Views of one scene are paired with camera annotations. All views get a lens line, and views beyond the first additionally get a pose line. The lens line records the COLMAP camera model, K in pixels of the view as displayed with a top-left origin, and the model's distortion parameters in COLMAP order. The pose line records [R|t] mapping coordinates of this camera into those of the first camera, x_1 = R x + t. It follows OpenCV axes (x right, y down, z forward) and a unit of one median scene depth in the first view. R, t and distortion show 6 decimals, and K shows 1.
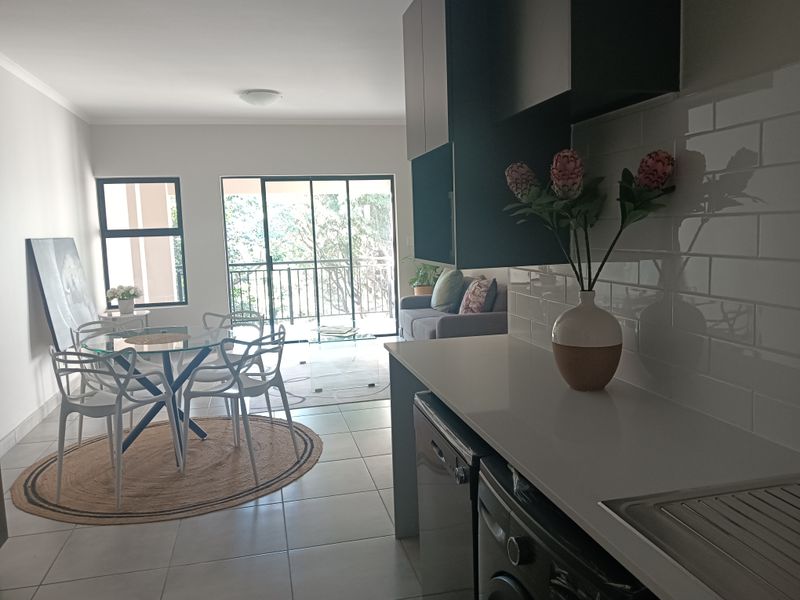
lens RADIAL K [[626.4, 0, 402.4], [0, 626.4, 298.5], [0, 0, 1]] dist [0.106443, -0.202511]
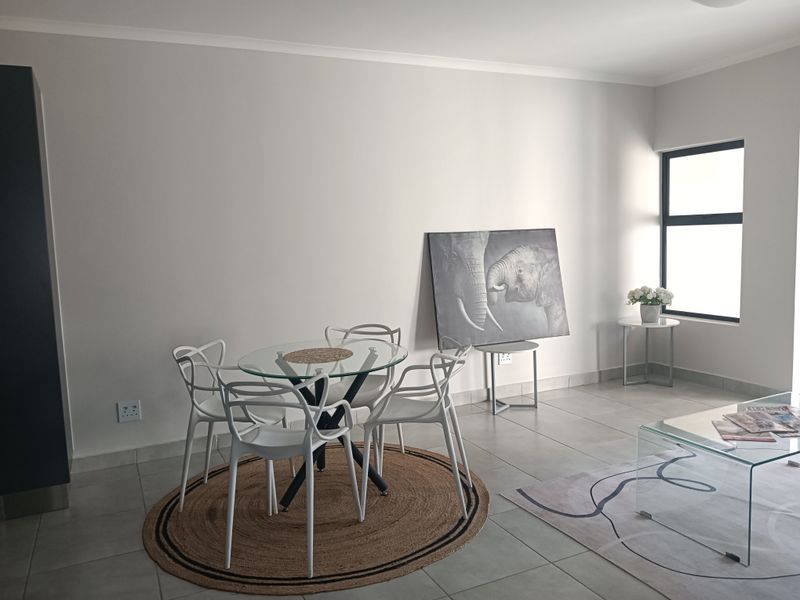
lens RADIAL K [[626.4, 0, 402.4], [0, 626.4, 298.5], [0, 0, 1]] dist [0.106443, -0.202511]
pose [[0.216473, 0.126555, -0.968051, 0.268442], [-0.083107, 0.990352, 0.110886, -0.068986], [0.972745, 0.056448, 0.224902, 0.523514]]
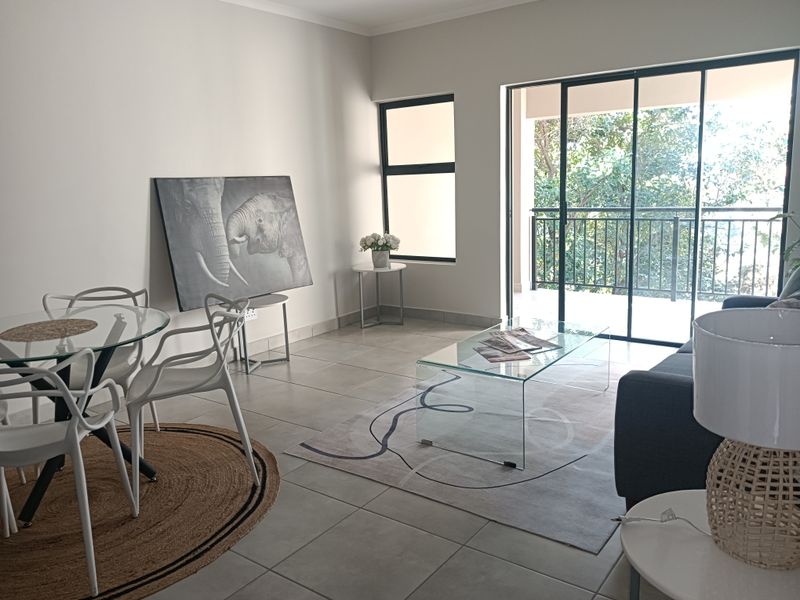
lens RADIAL K [[626.4, 0, 402.4], [0, 626.4, 298.5], [0, 0, 1]] dist [0.106443, -0.202511]
pose [[0.649456, 0.152896, -0.744869, 0.215662], [-0.071545, 0.987518, 0.140323, -0.054625], [0.757026, -0.037842, 0.652288, 0.481635]]
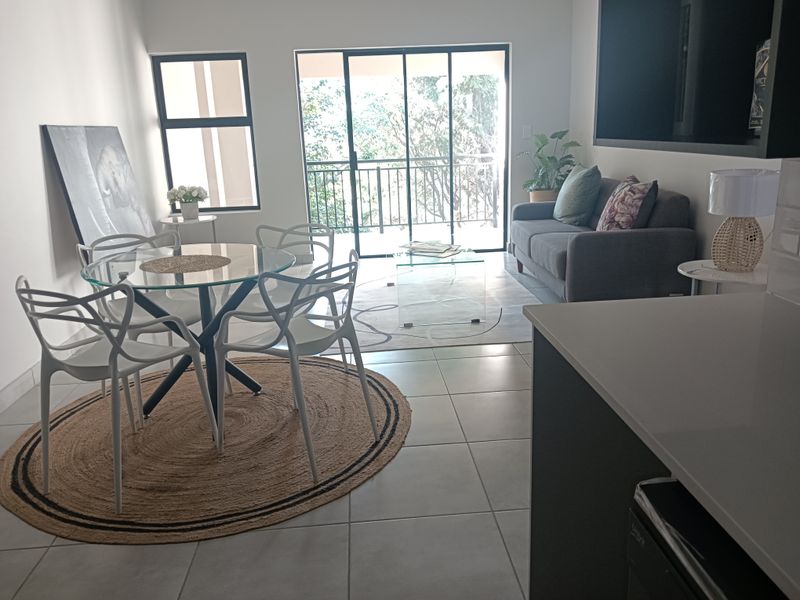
lens RADIAL K [[626.4, 0, 402.4], [0, 626.4, 298.5], [0, 0, 1]] dist [0.106443, -0.202511]
pose [[0.988628, 0.035192, -0.146203, -0.021675], [-0.012250, 0.987847, 0.154947, -0.006551], [0.149879, -0.151394, 0.977045, 0.190437]]
